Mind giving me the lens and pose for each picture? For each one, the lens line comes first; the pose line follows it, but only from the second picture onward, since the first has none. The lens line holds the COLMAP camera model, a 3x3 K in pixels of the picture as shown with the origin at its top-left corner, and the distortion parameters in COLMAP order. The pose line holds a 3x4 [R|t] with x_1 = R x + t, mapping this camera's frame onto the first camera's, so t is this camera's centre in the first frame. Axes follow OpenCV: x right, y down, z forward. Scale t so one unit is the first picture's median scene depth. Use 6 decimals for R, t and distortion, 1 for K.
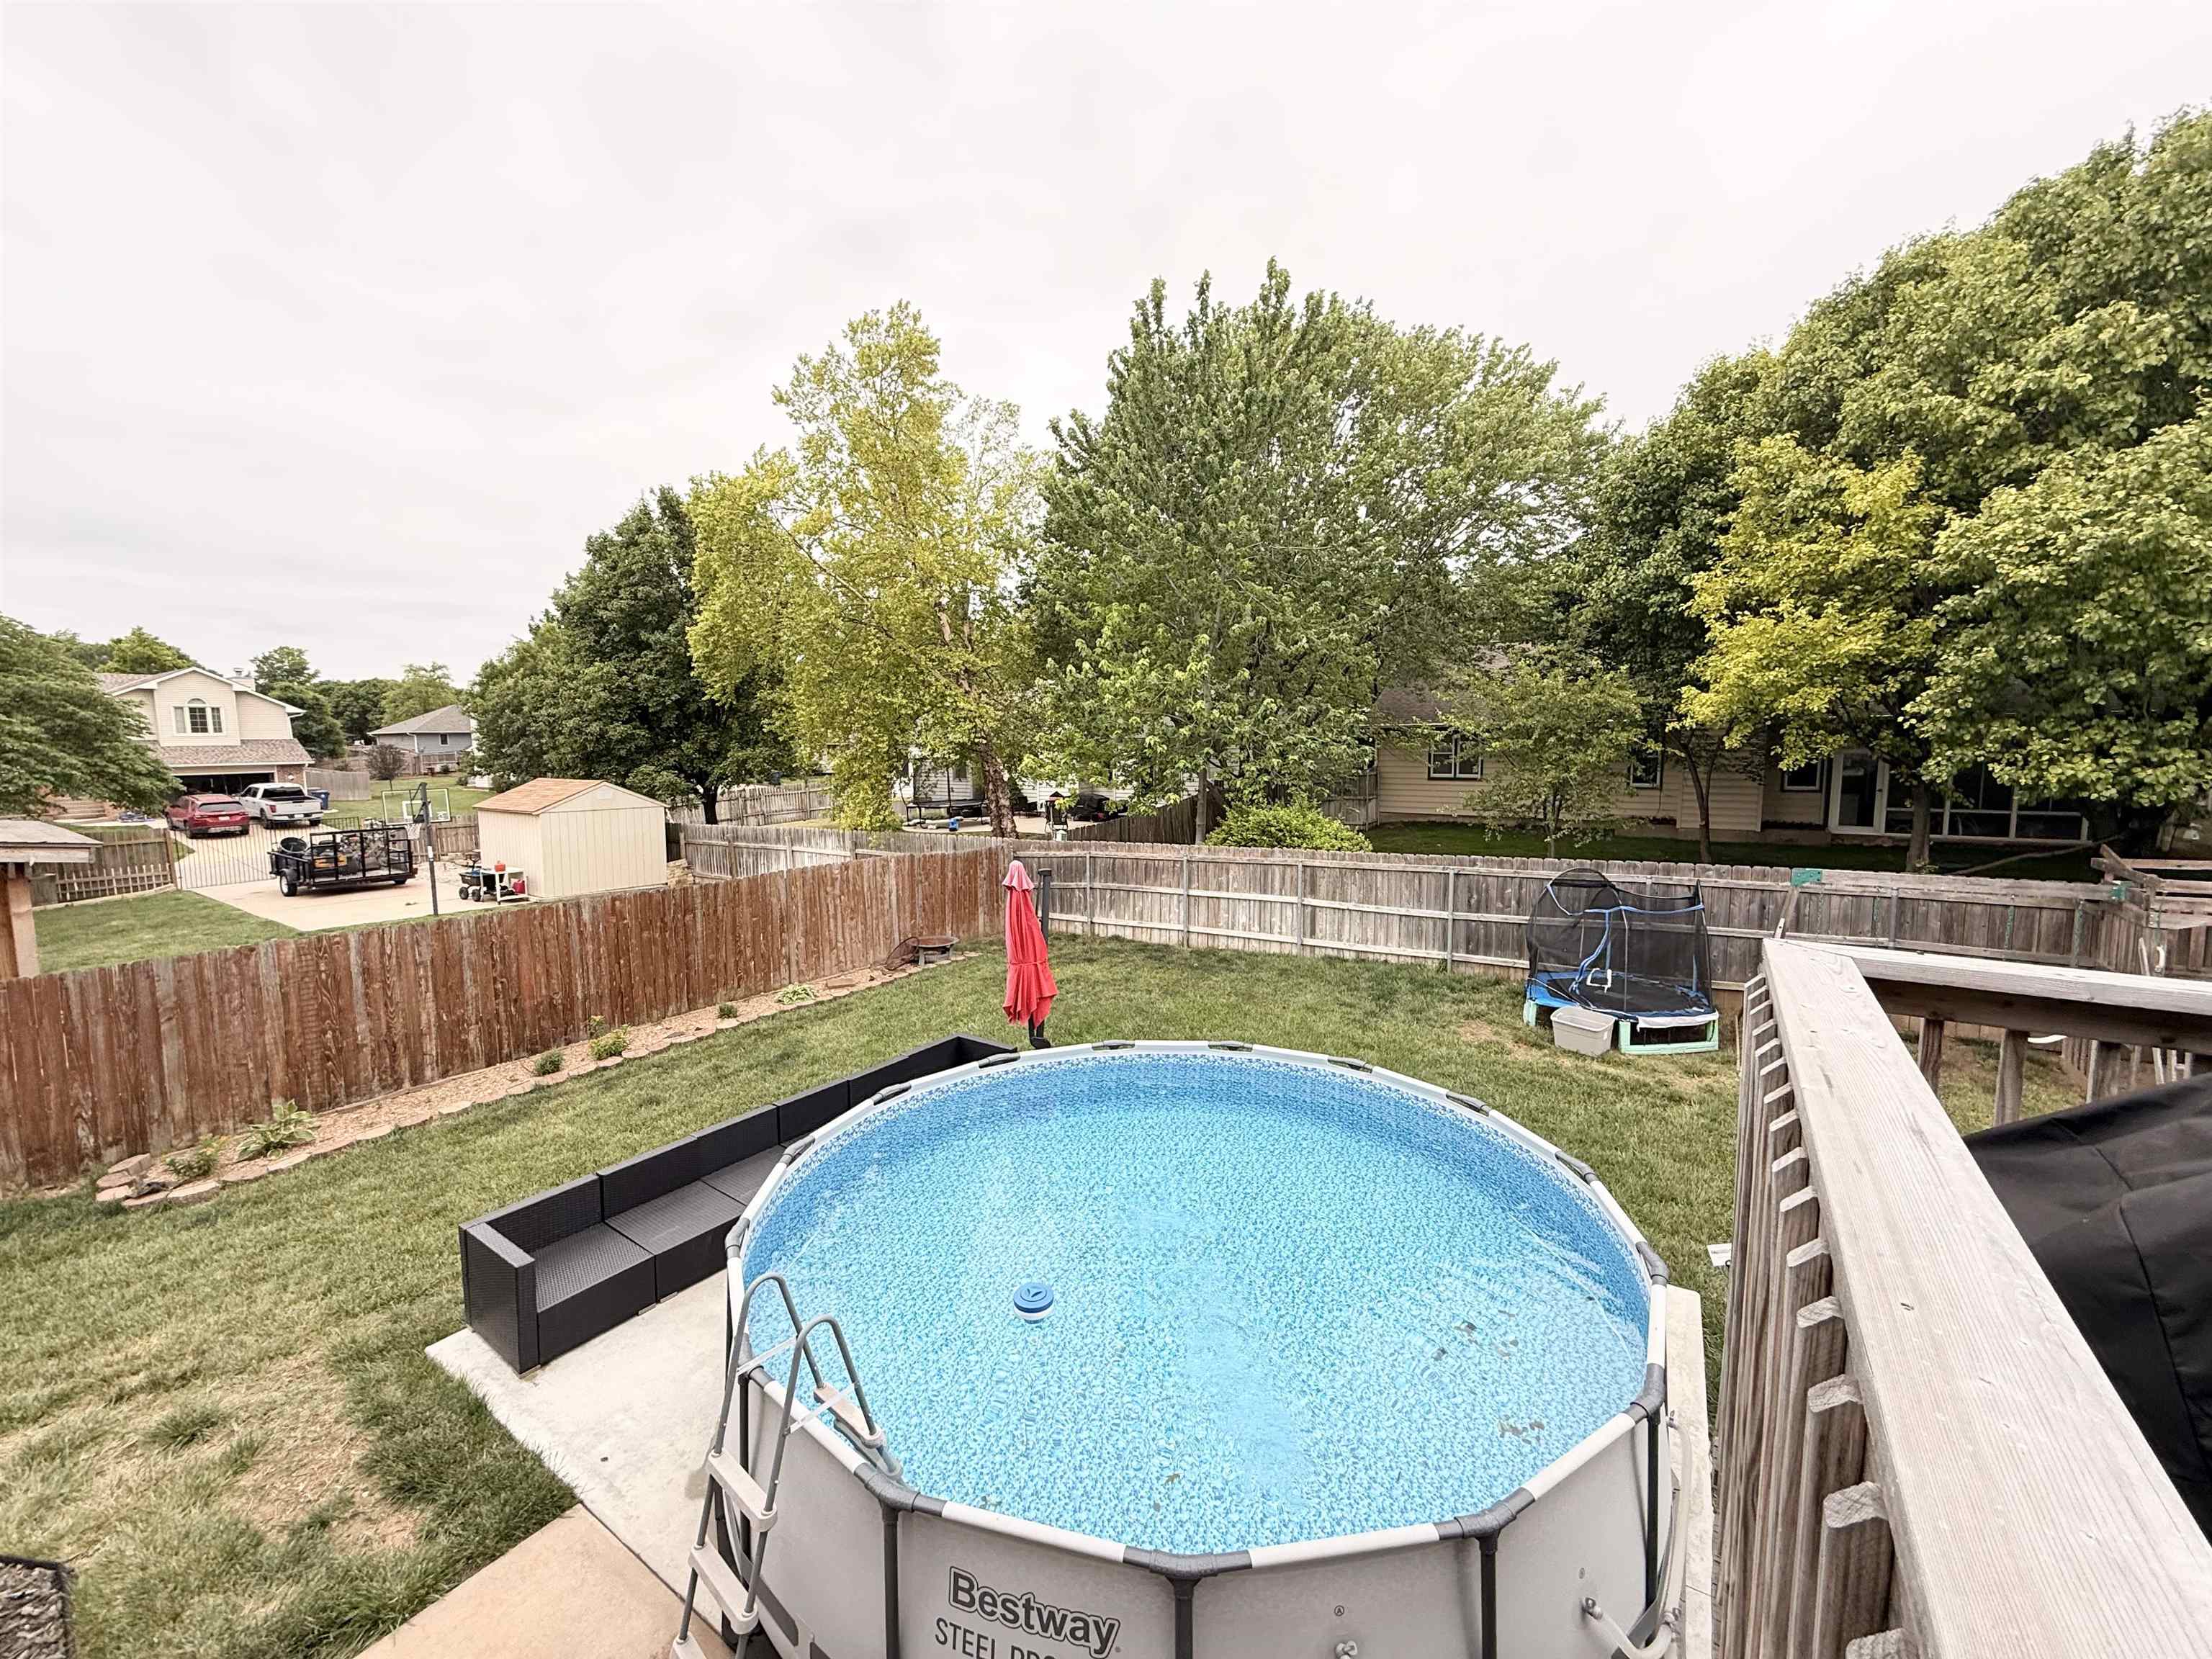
lens RADIAL K [[884.2, 0, 1120.7], [0, 884.2, 841.4], [0, 0, 1]] dist [-0.000859, 0.000224]
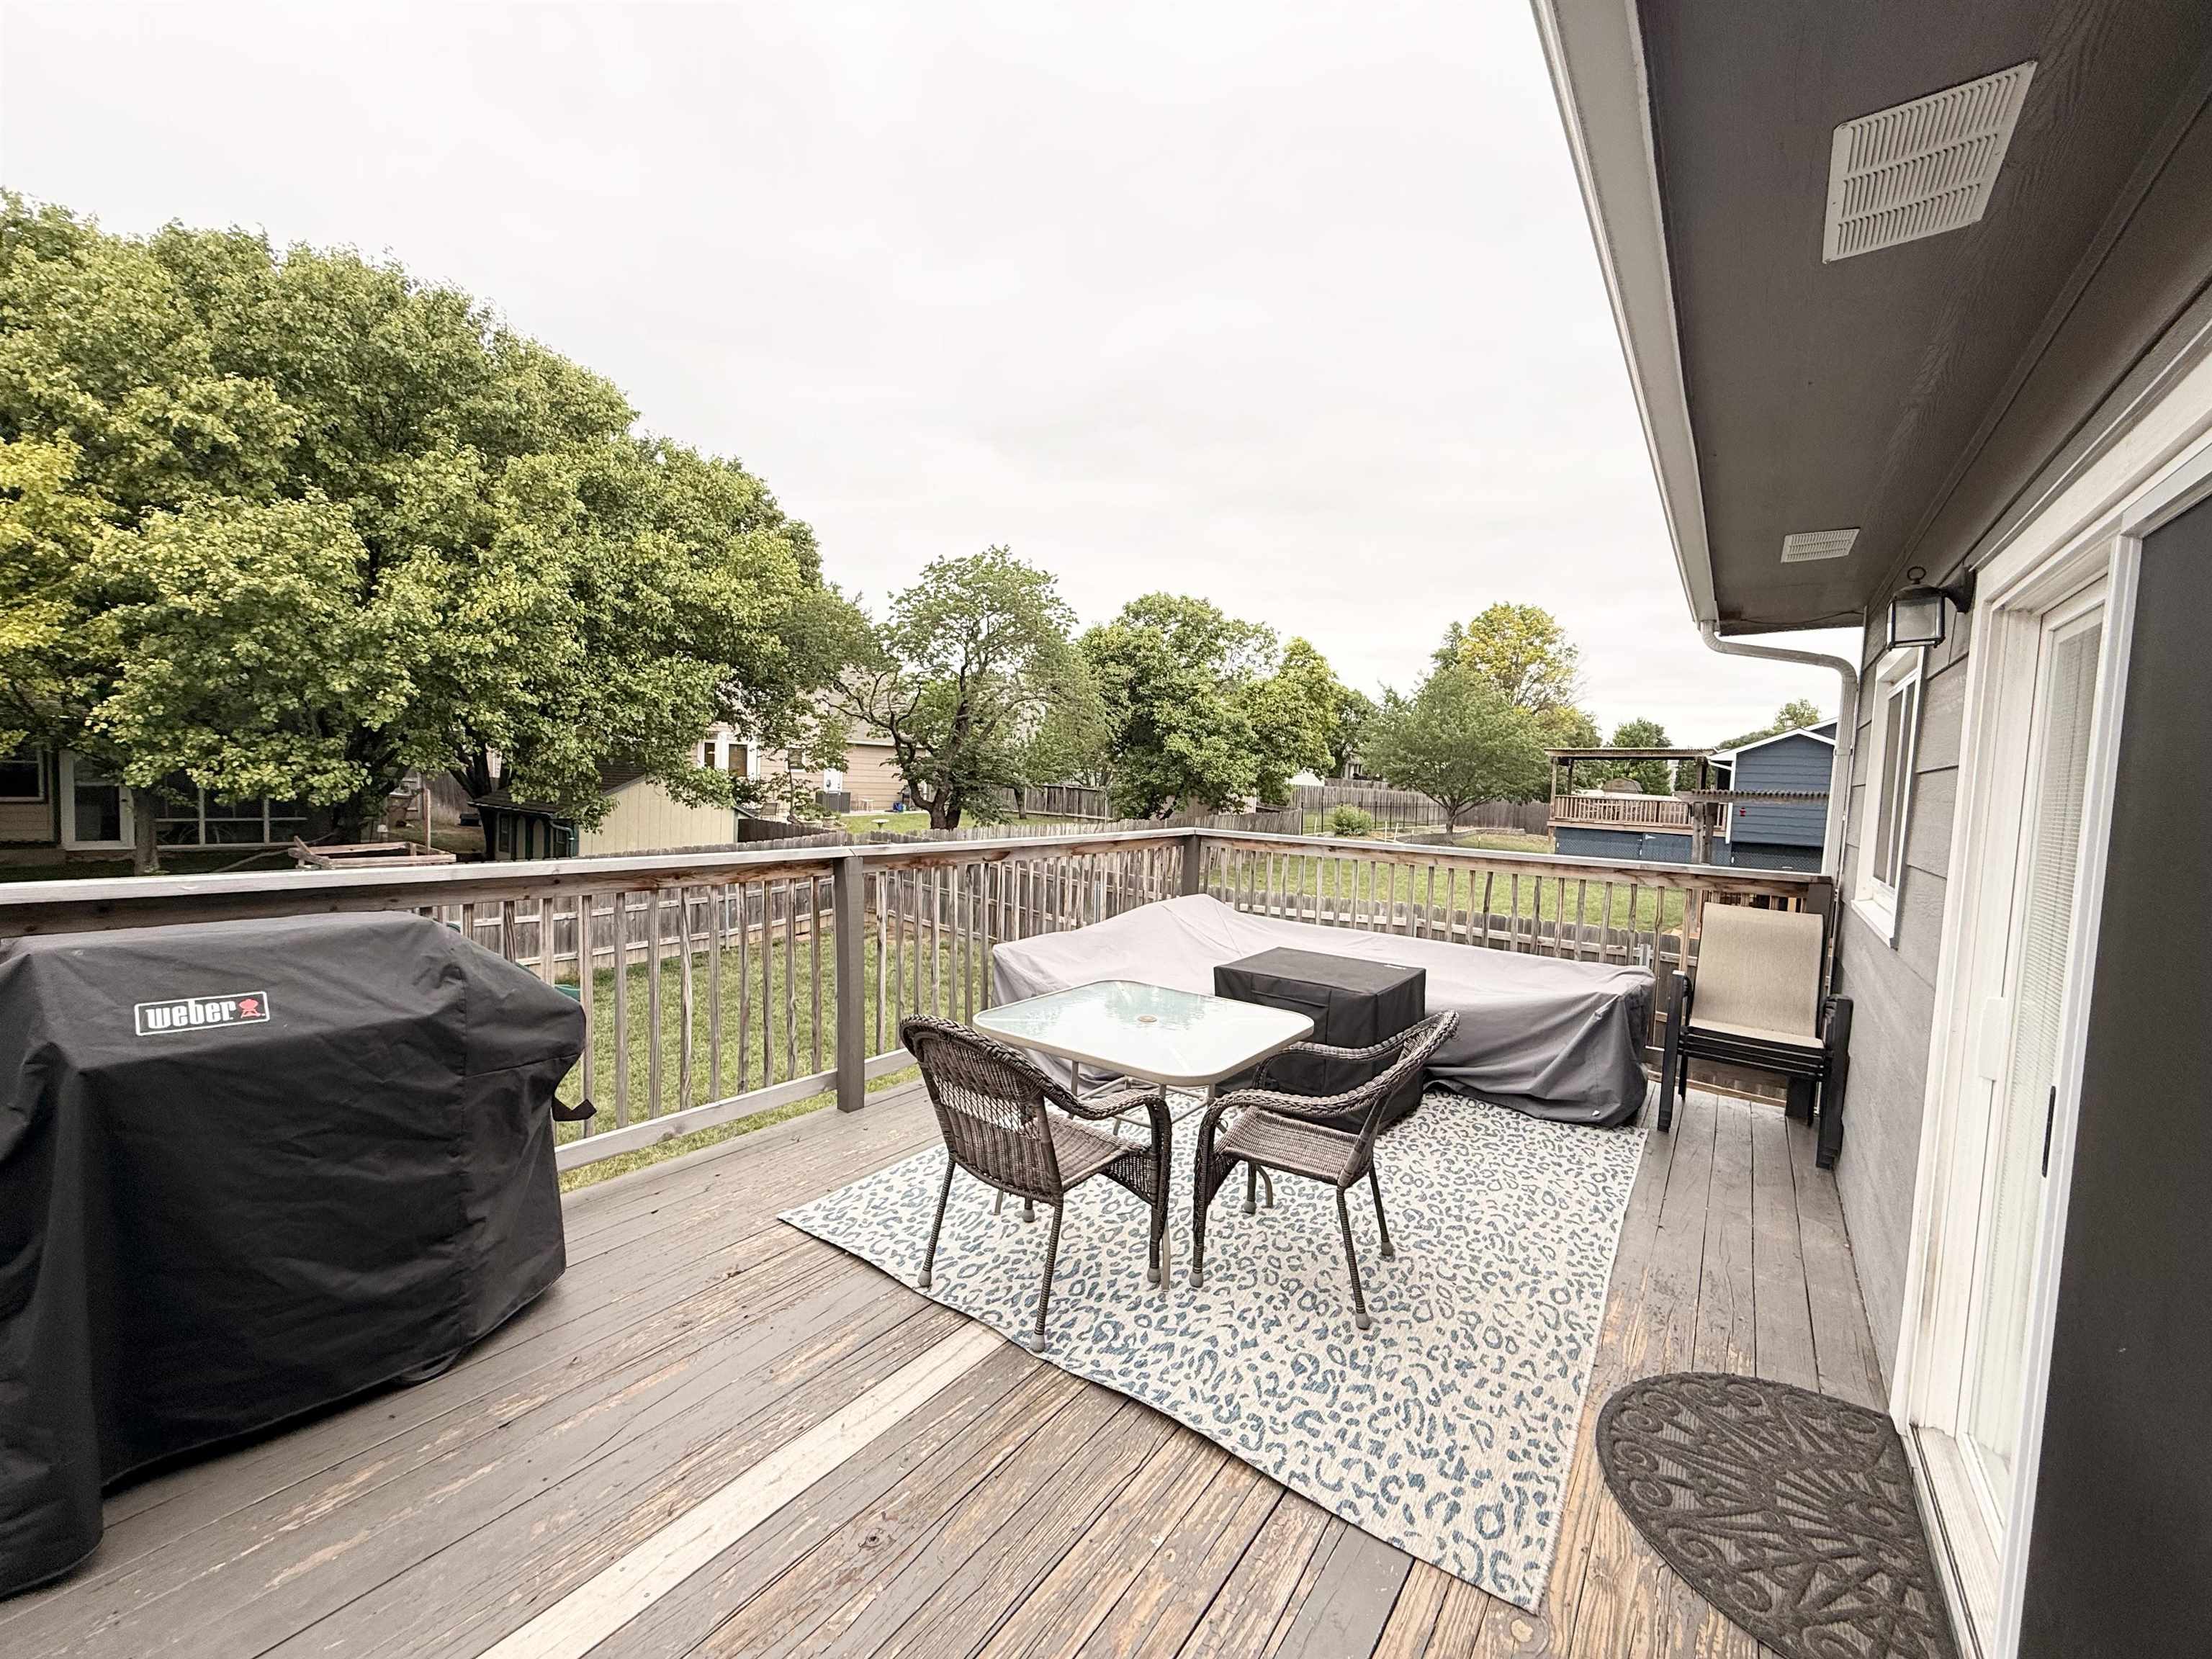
lens RADIAL K [[884.2, 0, 1125.5], [0, 884.2, 836.9], [0, 0, 1]] dist [-0.000859, 0.000224]
pose [[0.016625, -0.056805, 0.998247, -0.054732], [0.069857, 0.996011, 0.055514, 0.010982], [-0.997418, 0.068811, 0.020527, -0.117288]]
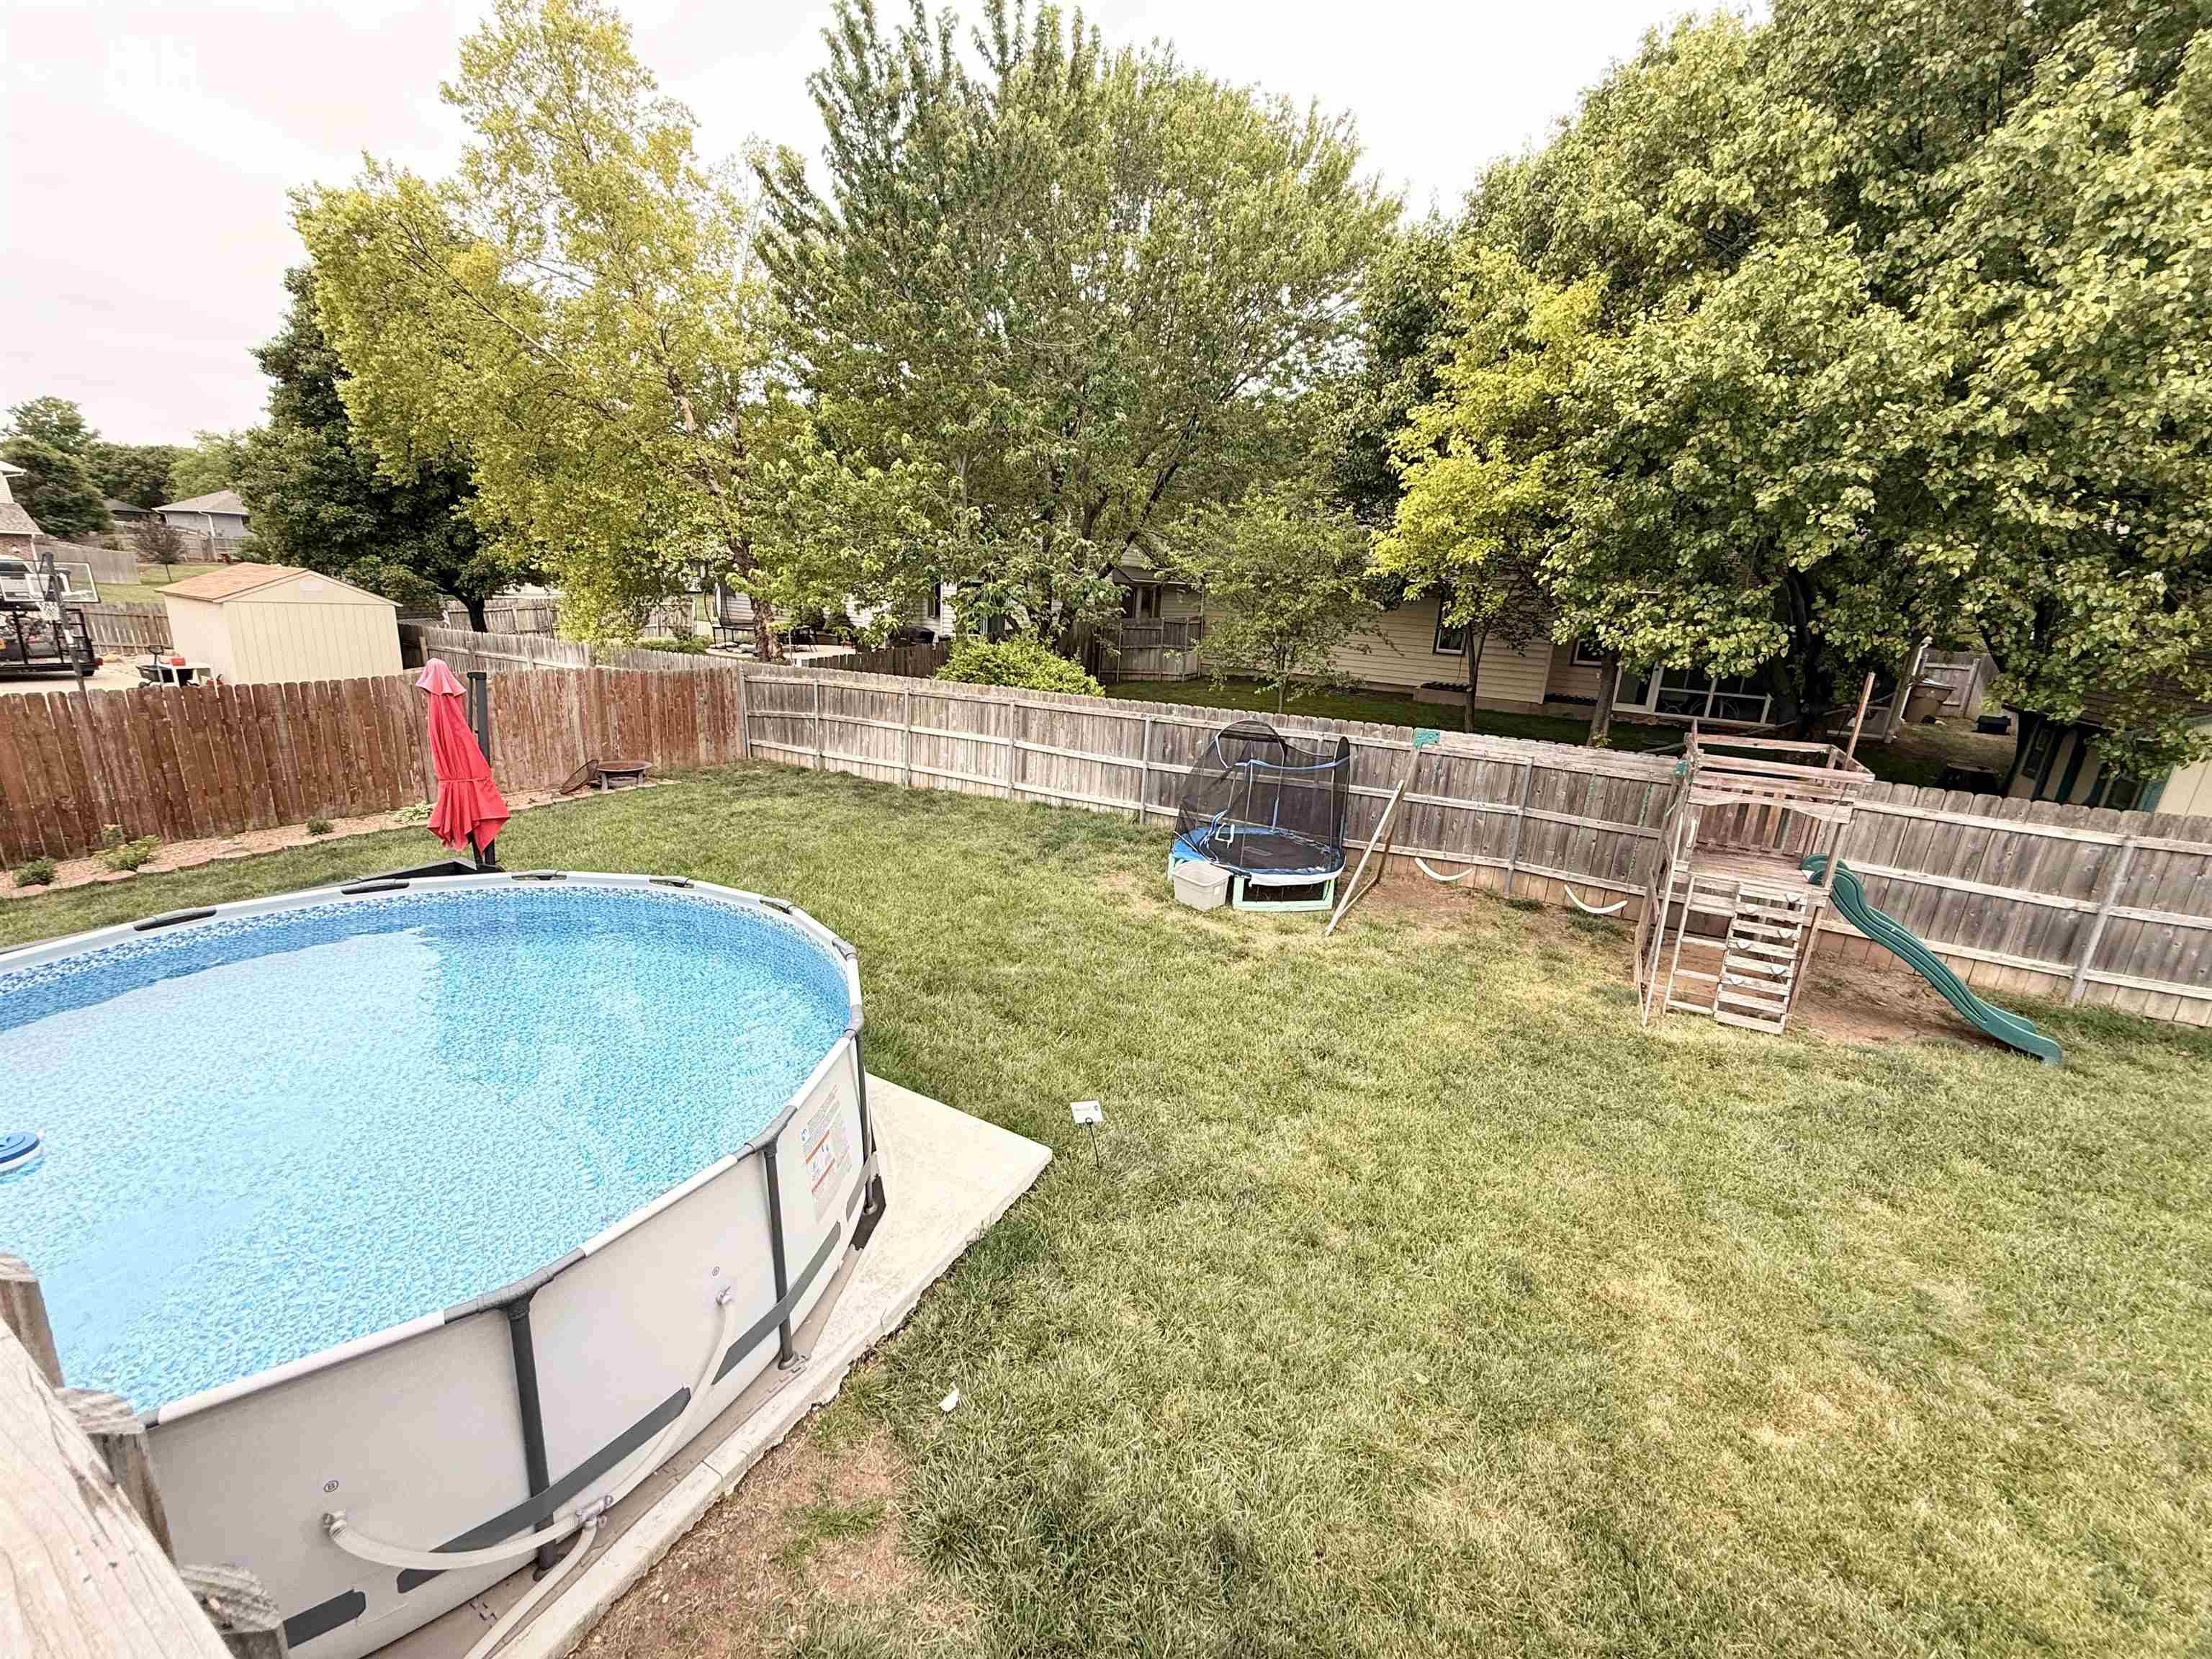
lens RADIAL K [[884.2, 0, 1108.6], [0, 884.2, 835.4], [0, 0, 1]] dist [-0.000859, 0.000224]
pose [[0.994666, 0.044742, 0.092941, 0.294957], [-0.059245, 0.985389, 0.159683, 0.009997], [-0.084438, -0.164337, 0.982783, 0.055544]]
